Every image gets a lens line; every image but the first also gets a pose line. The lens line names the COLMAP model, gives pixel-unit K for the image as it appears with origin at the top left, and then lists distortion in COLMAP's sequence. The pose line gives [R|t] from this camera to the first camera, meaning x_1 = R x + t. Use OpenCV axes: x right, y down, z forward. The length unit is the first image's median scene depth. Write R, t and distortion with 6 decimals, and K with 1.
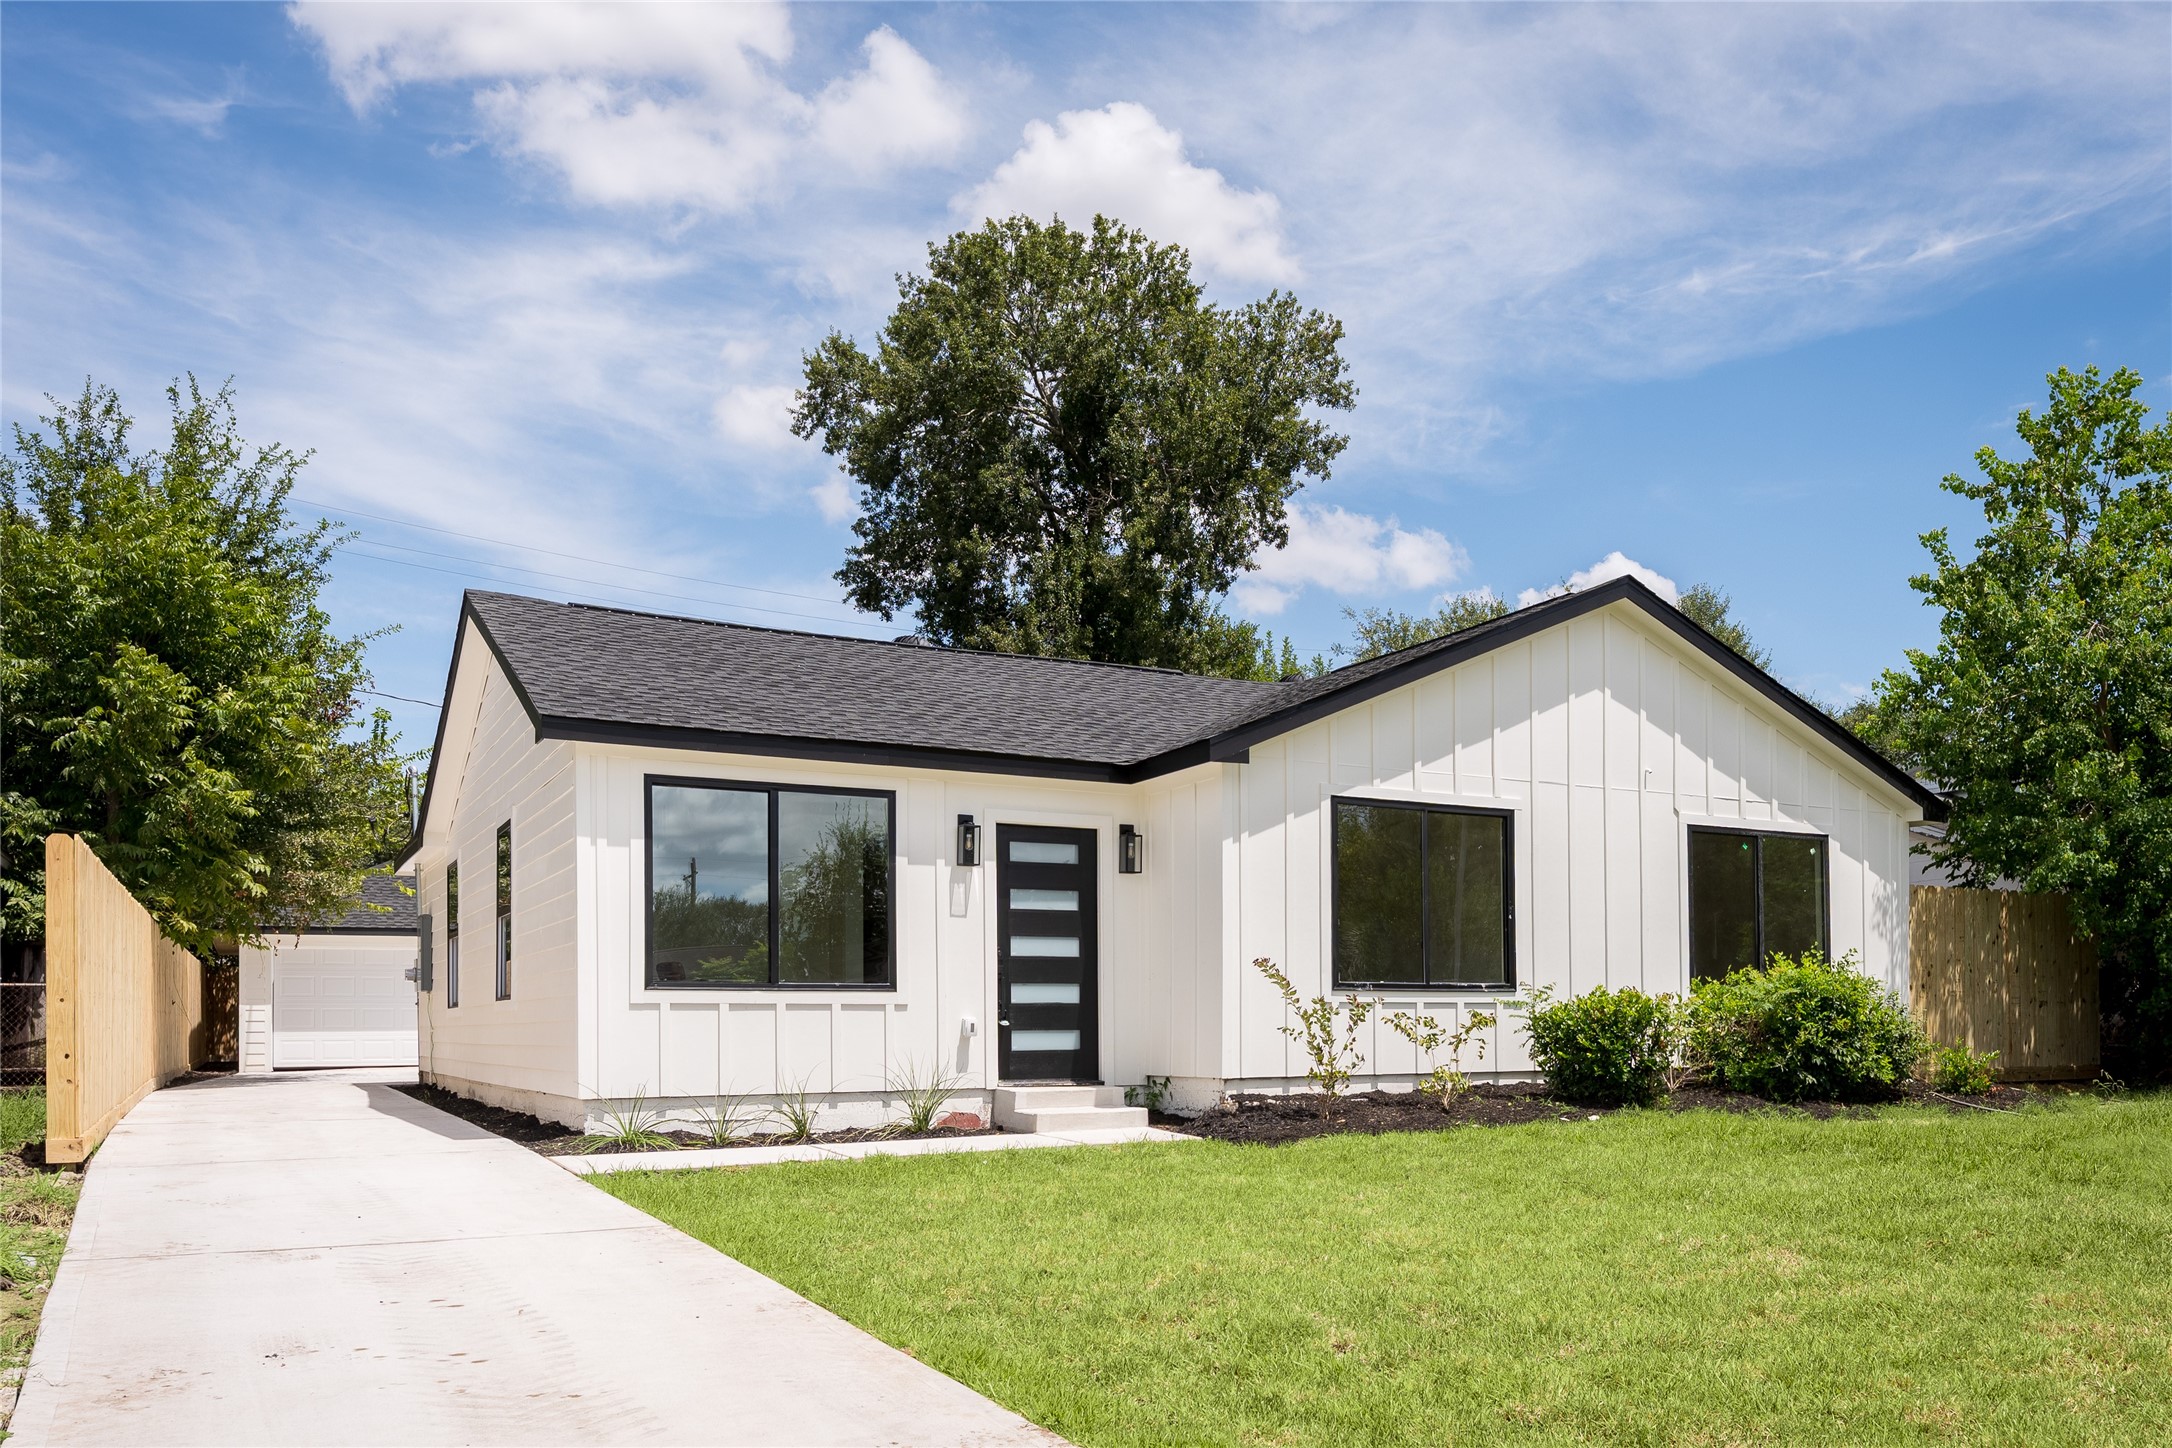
lens RADIAL K [[1301.1, 0, 1086.0], [0, 1301.1, 724.0], [0, 0, 1]] dist [0.003563, 0.000656]
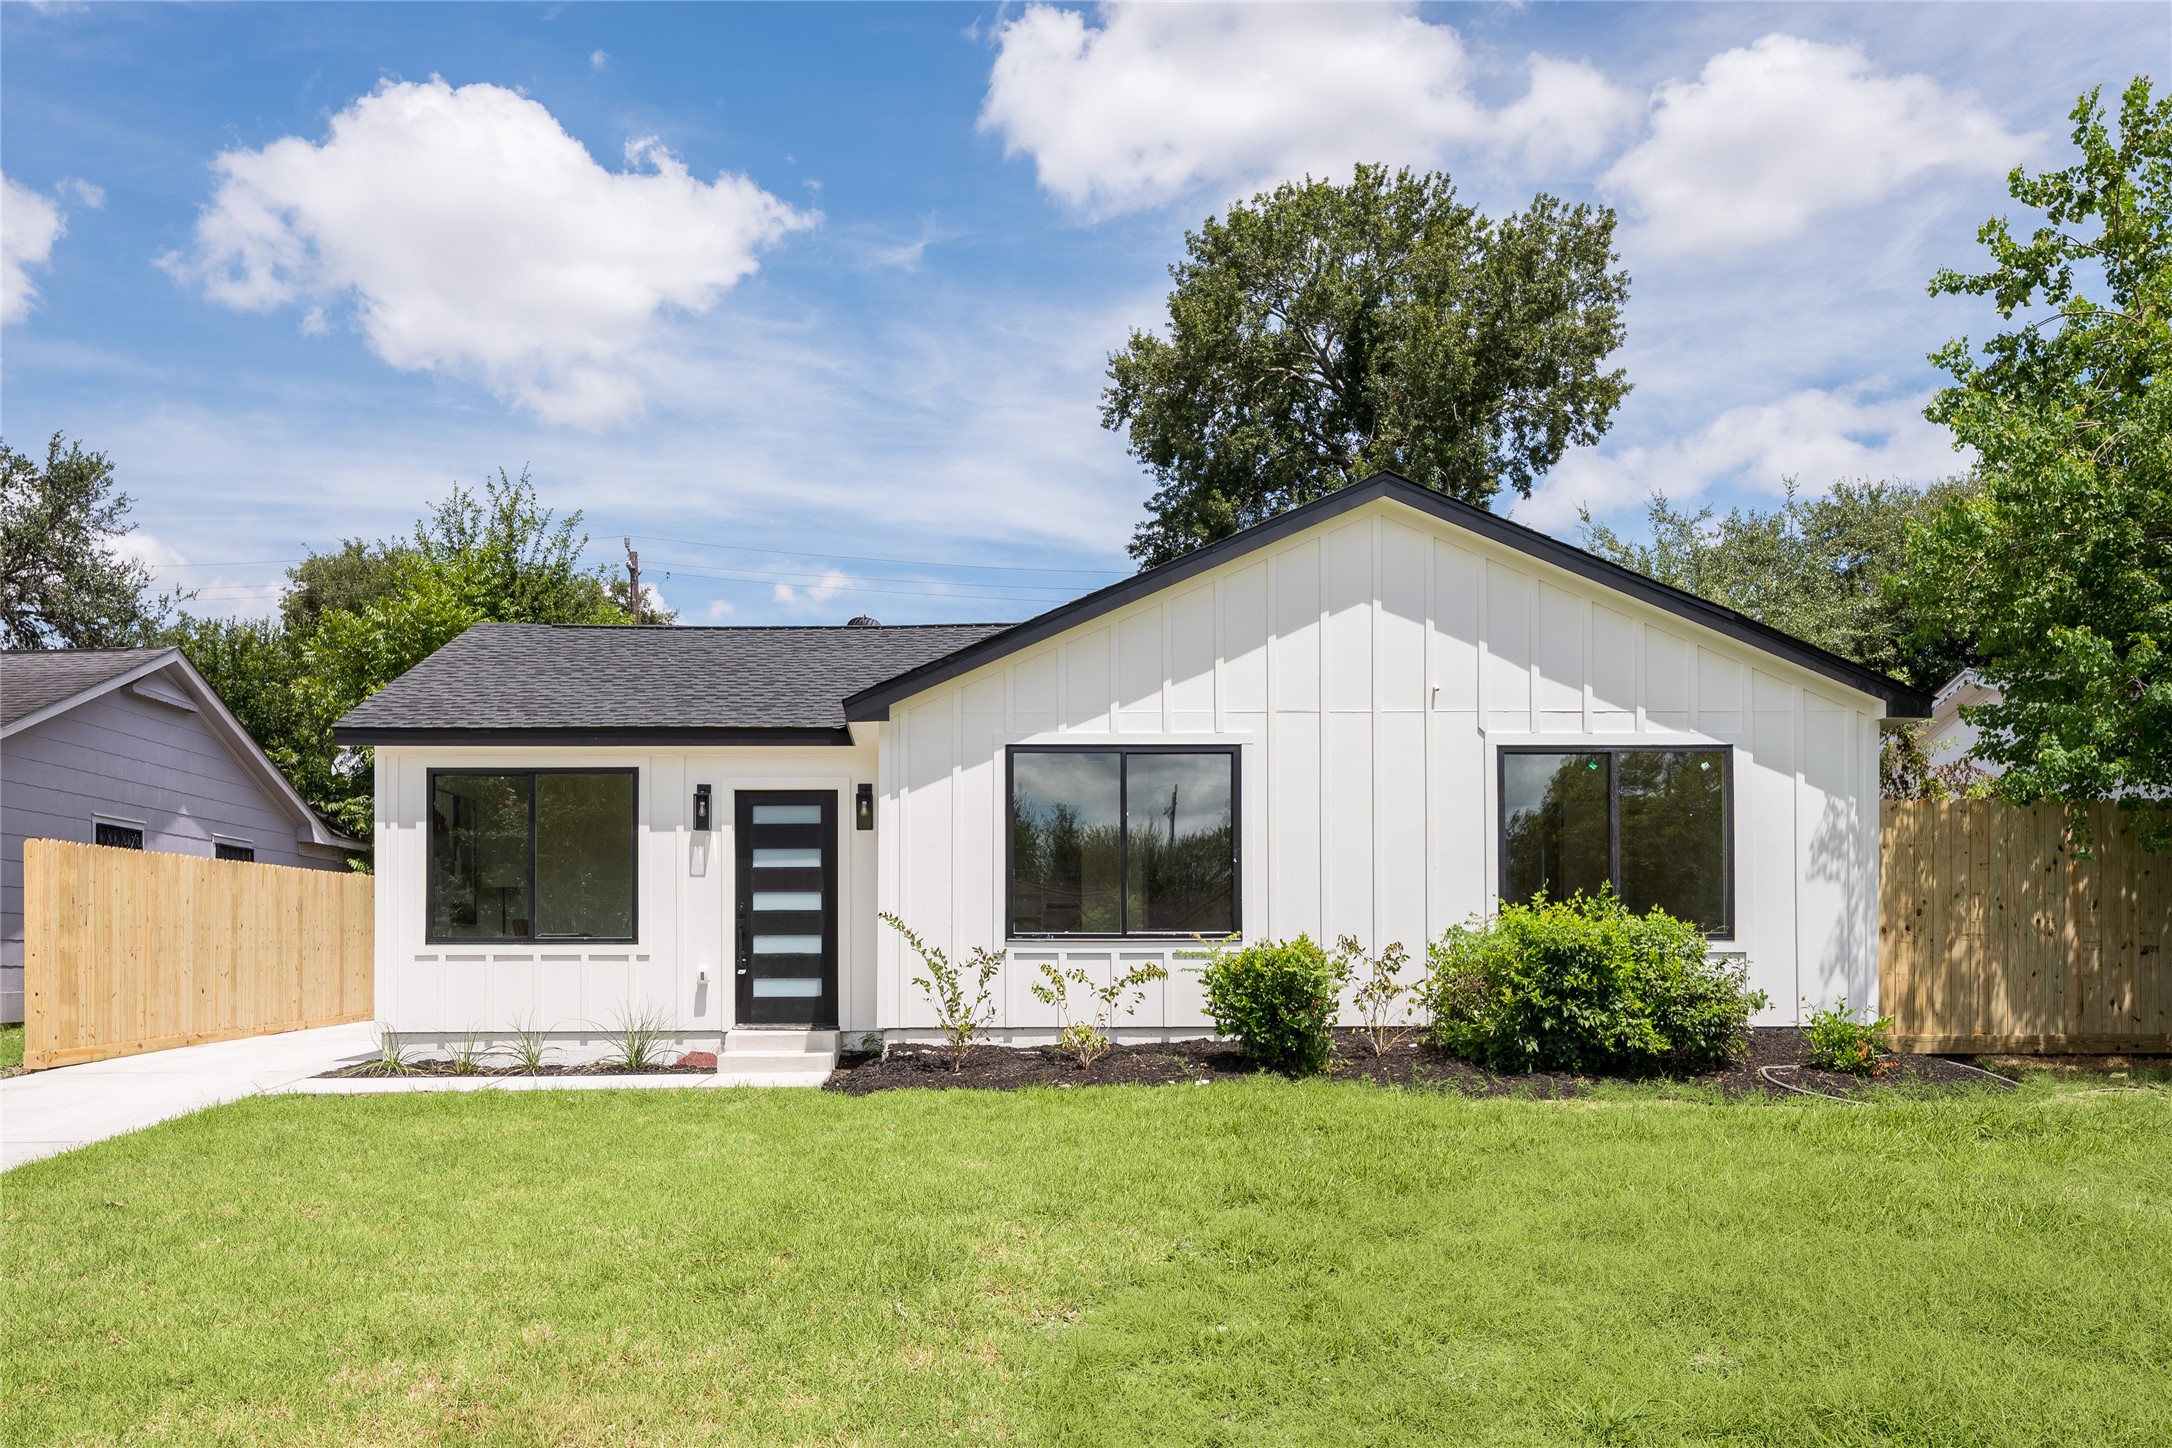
lens RADIAL K [[1202.5, 0, 1086.0], [0, 1202.5, 675.3], [0, 0, 1]] dist [0.001291, -0.000499]
pose [[0.914362, -0.089300, -0.394928, 0.614272], [0.089255, 0.995836, -0.018528, 0.024404], [0.394938, -0.018308, 0.918525, 0.181193]]
